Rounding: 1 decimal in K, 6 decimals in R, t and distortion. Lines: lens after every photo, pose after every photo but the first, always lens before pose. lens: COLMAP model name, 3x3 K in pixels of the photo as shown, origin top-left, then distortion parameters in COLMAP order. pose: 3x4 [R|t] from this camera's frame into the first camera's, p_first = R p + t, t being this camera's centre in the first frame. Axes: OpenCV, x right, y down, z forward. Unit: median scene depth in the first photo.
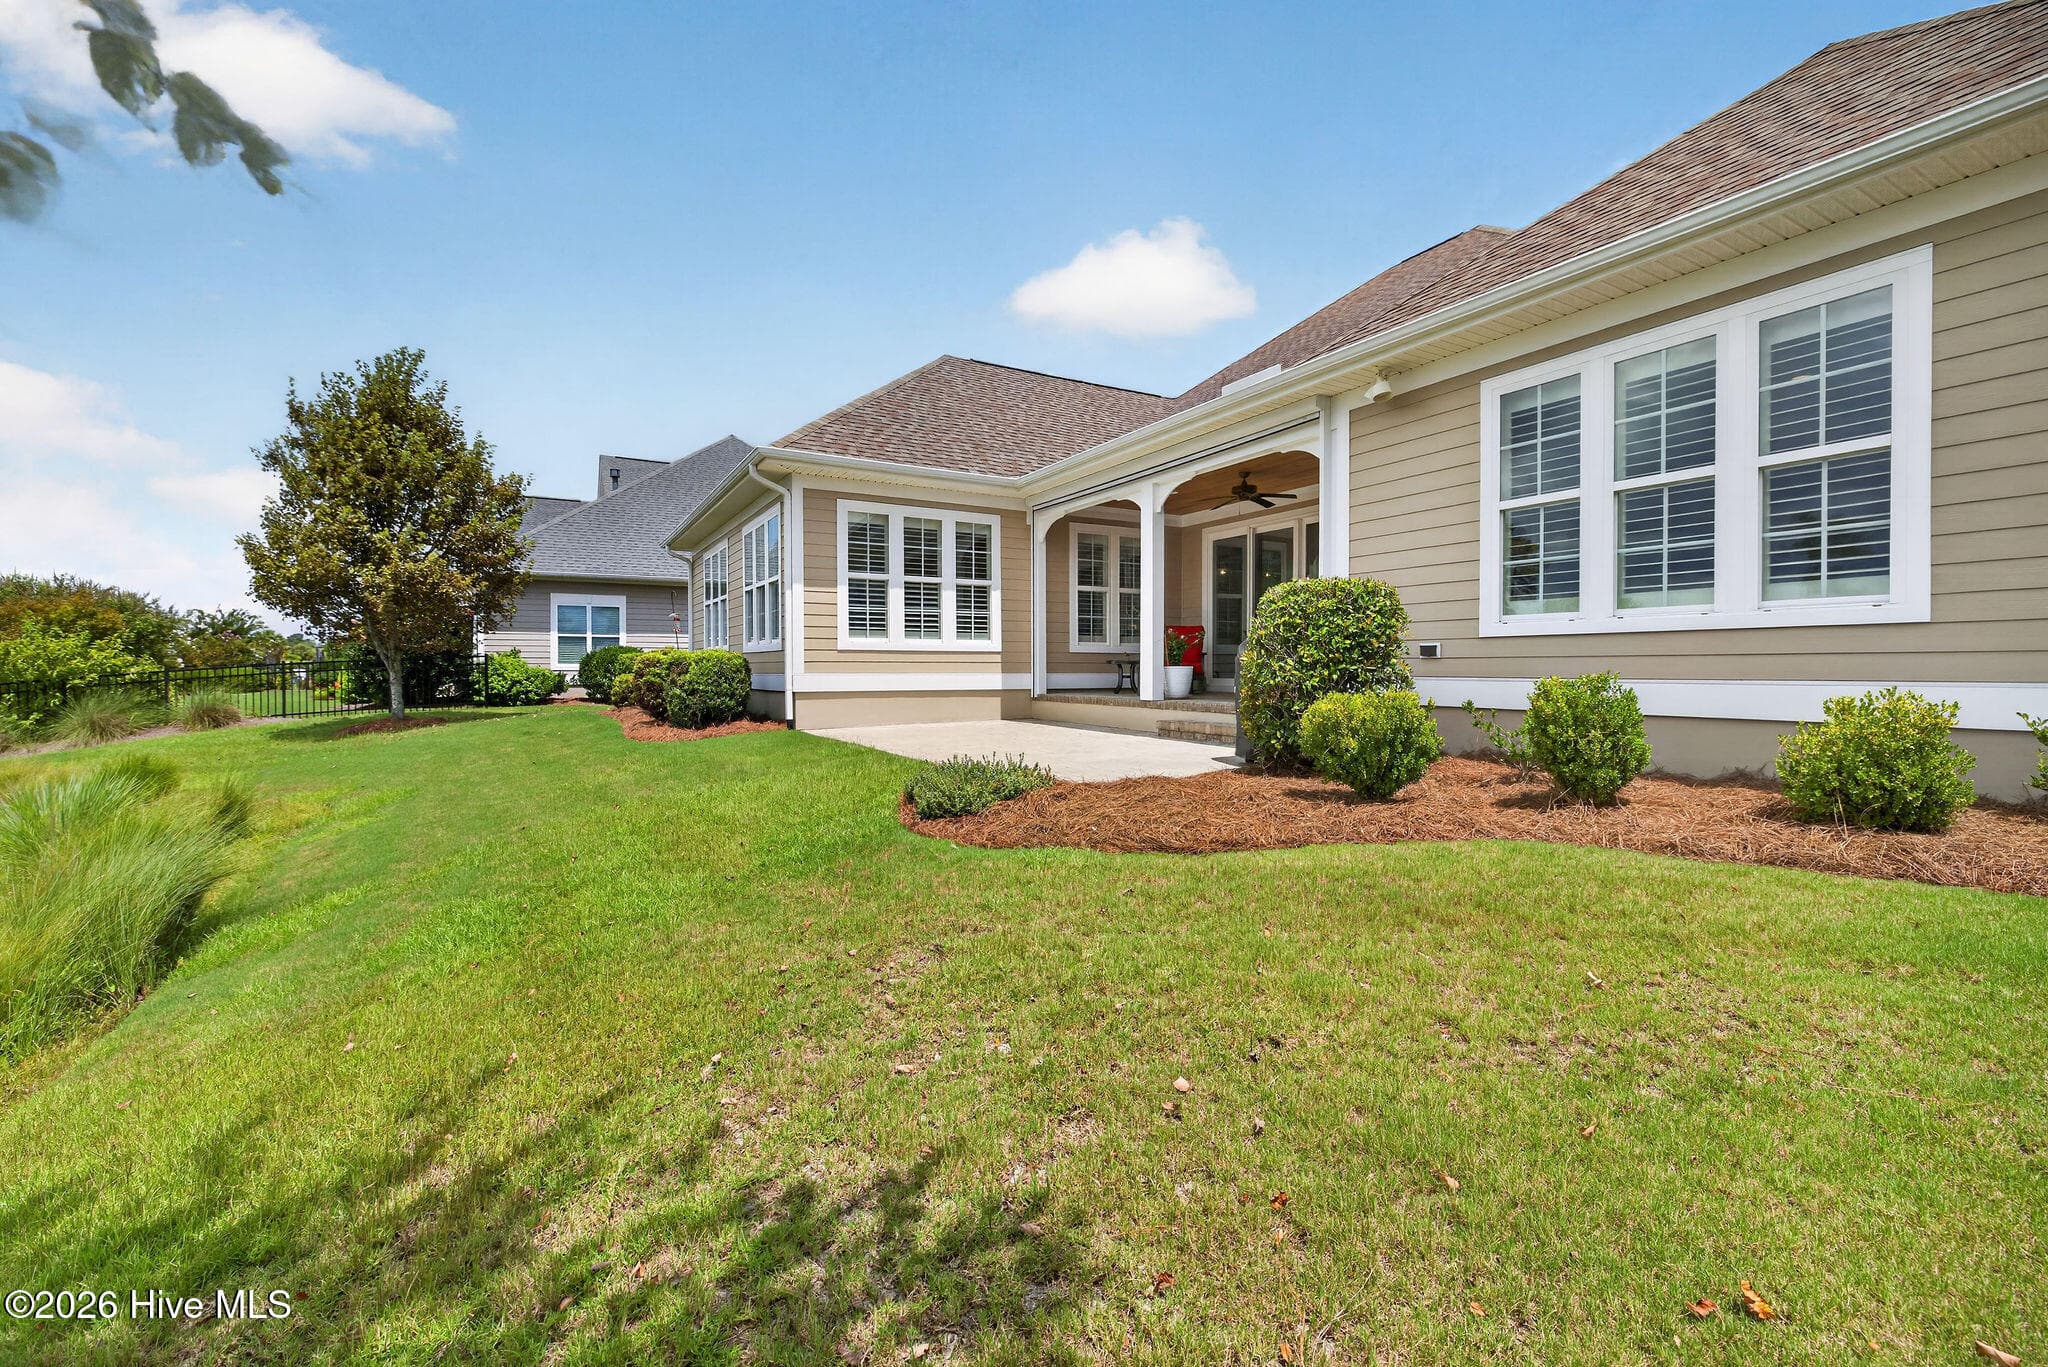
lens RADIAL K [[840.9, 0, 1024.0], [0, 840.9, 683.5], [0, 0, 1]] dist [0.011652, 0.000110]
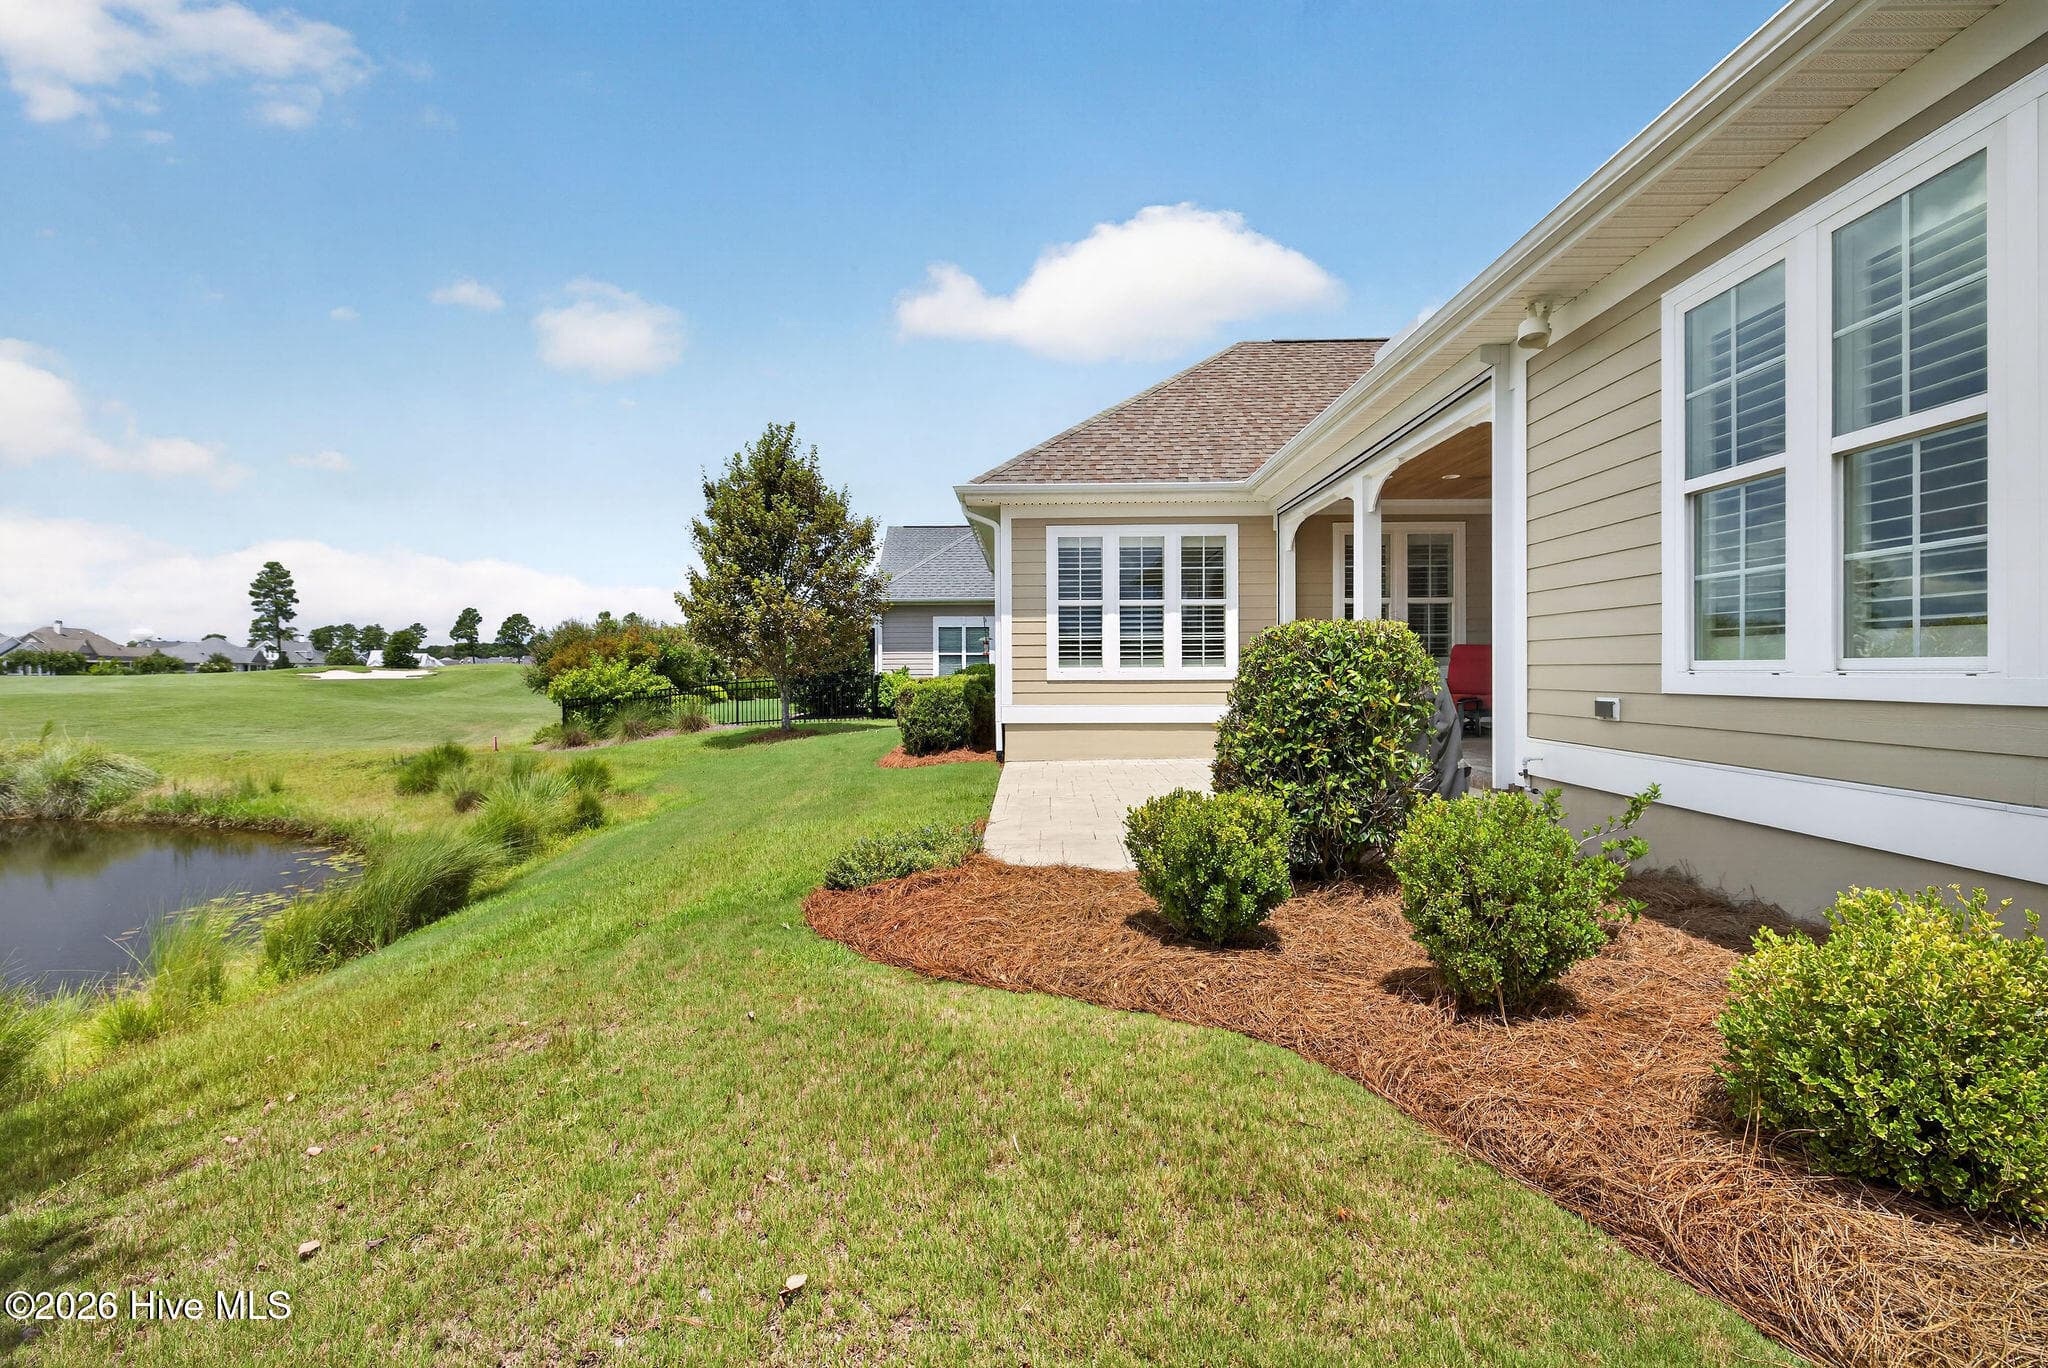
lens RADIAL K [[892.4, 0, 1024.0], [0, 892.4, 684.0], [0, 0, 1]] dist [0.010898, 0.000001]
pose [[0.859713, 0.004015, -0.510761, 0.274116], [-0.004714, 0.999989, -0.000074, -0.034662], [0.510755, 0.002471, 0.859723, 0.095674]]
